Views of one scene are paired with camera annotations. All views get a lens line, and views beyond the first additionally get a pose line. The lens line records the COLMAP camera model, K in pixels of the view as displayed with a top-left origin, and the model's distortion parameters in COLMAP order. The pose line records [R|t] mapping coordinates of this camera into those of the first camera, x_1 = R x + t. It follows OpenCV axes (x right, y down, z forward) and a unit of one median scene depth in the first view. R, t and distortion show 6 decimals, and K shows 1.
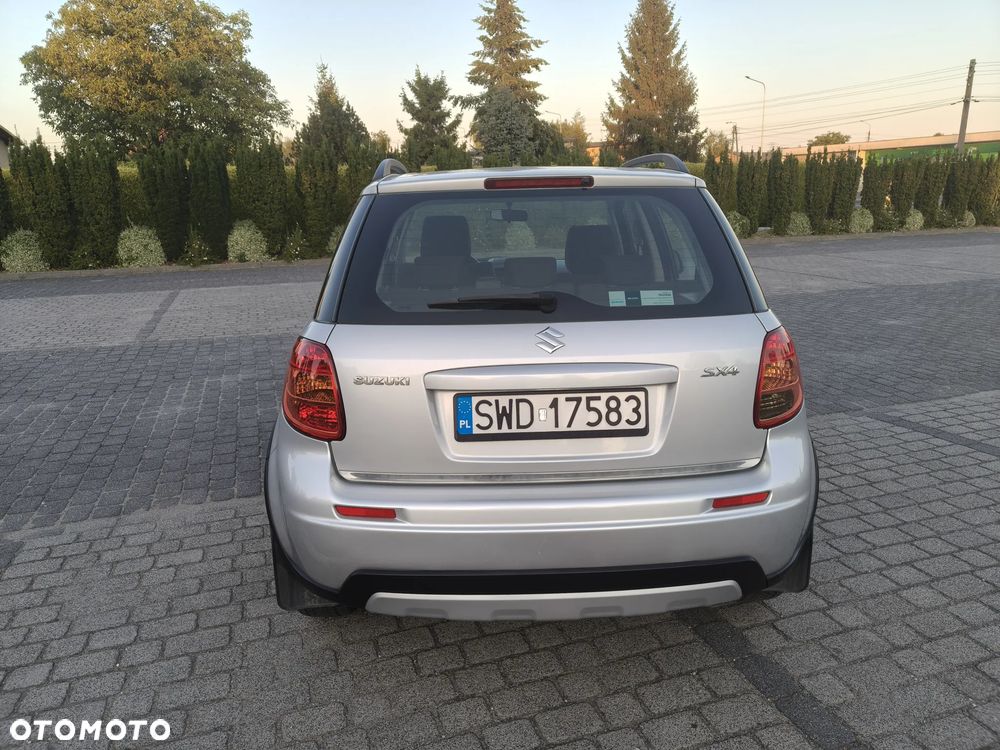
lens RADIAL K [[715.3, 0, 493.8], [0, 715.3, 370.3], [0, 0, 1]] dist [0.004416, 0.006096]
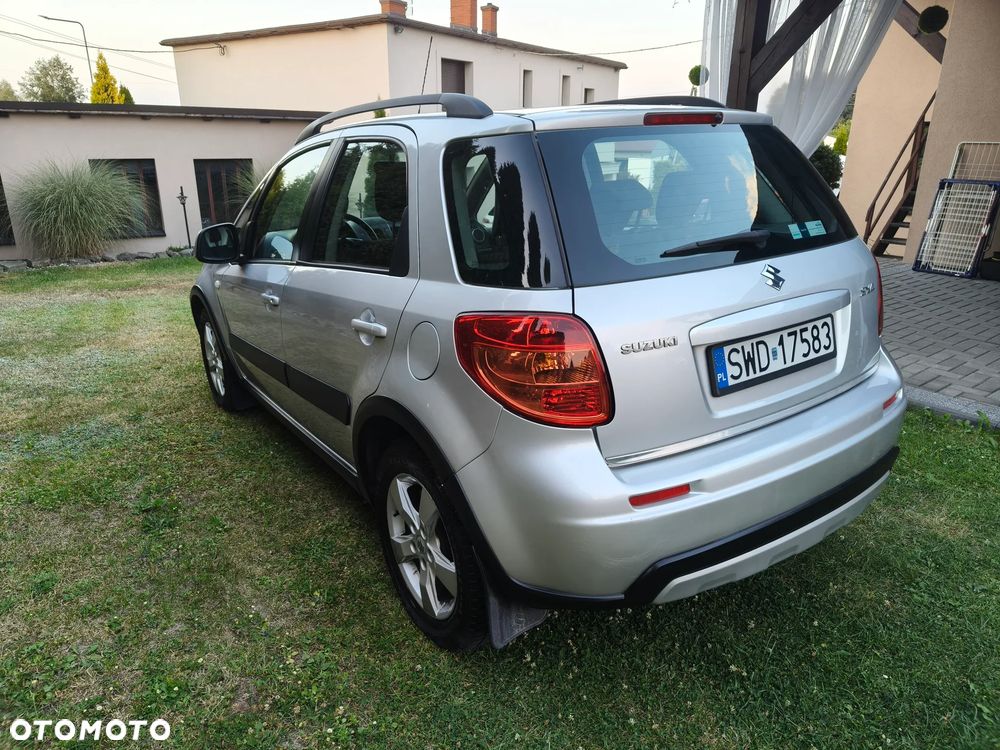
lens RADIAL K [[719.2, 0, 496.7], [0, 719.2, 377.3], [0, 0, 1]] dist [0.005740, 0.004535]
pose [[0.834106, -0.178503, 0.521923, -0.063322], [0.150018, 0.983936, 0.096768, -0.004877], [-0.530812, -0.002417, 0.847486, 0.029149]]
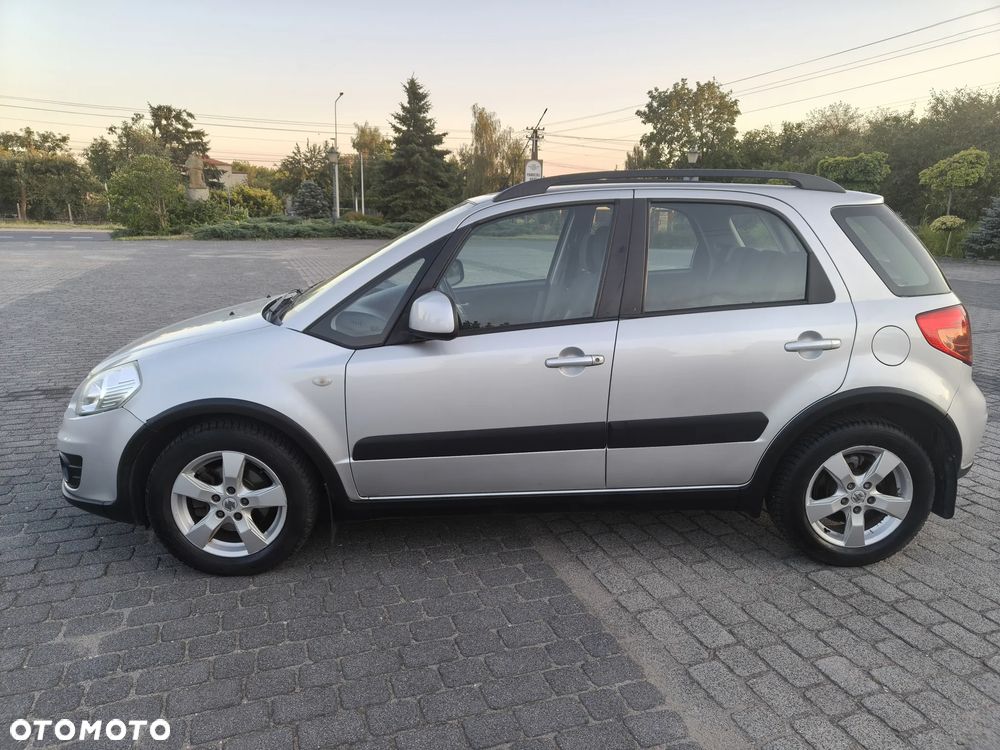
lens RADIAL K [[715.3, 0, 493.8], [0, 715.3, 370.3], [0, 0, 1]] dist [0.004416, 0.006096]
pose [[-0.054800, -0.199730, 0.978317, -0.140449], [0.233534, 0.950051, 0.207040, -0.037158], [-0.970803, 0.239816, -0.005419, 0.167984]]
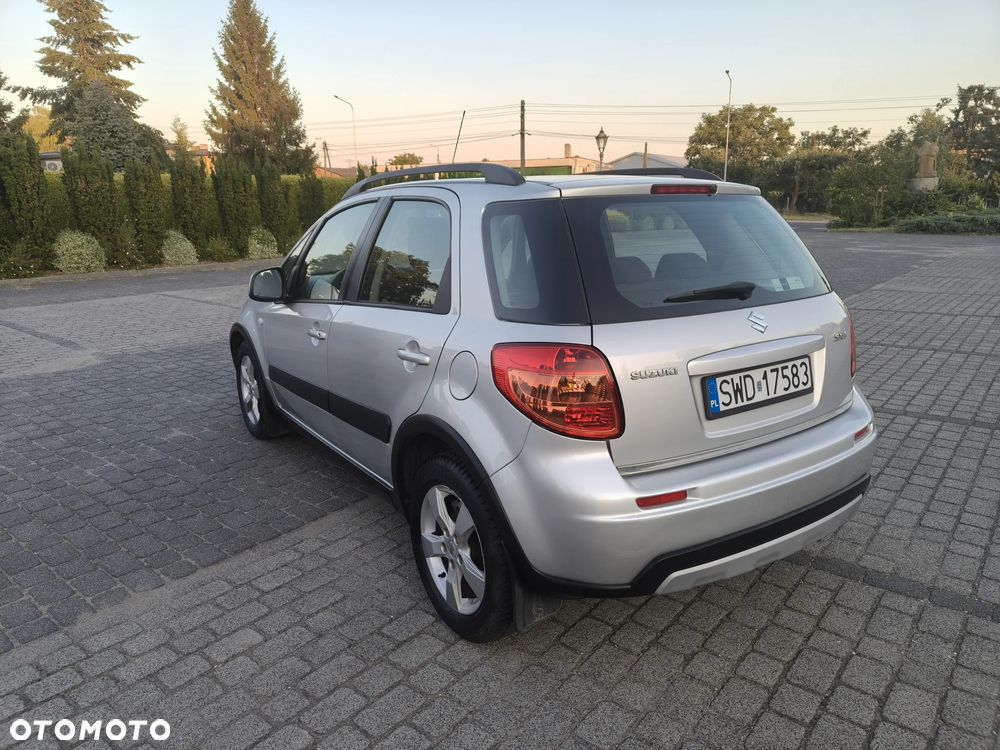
lens RADIAL K [[715.3, 0, 493.8], [0, 715.3, 370.3], [0, 0, 1]] dist [0.004416, 0.006096]
pose [[0.840457, -0.112522, 0.530066, -0.074510], [0.122466, 0.992336, 0.016474, -0.002961], [-0.527857, 0.051069, 0.847796, 0.018945]]
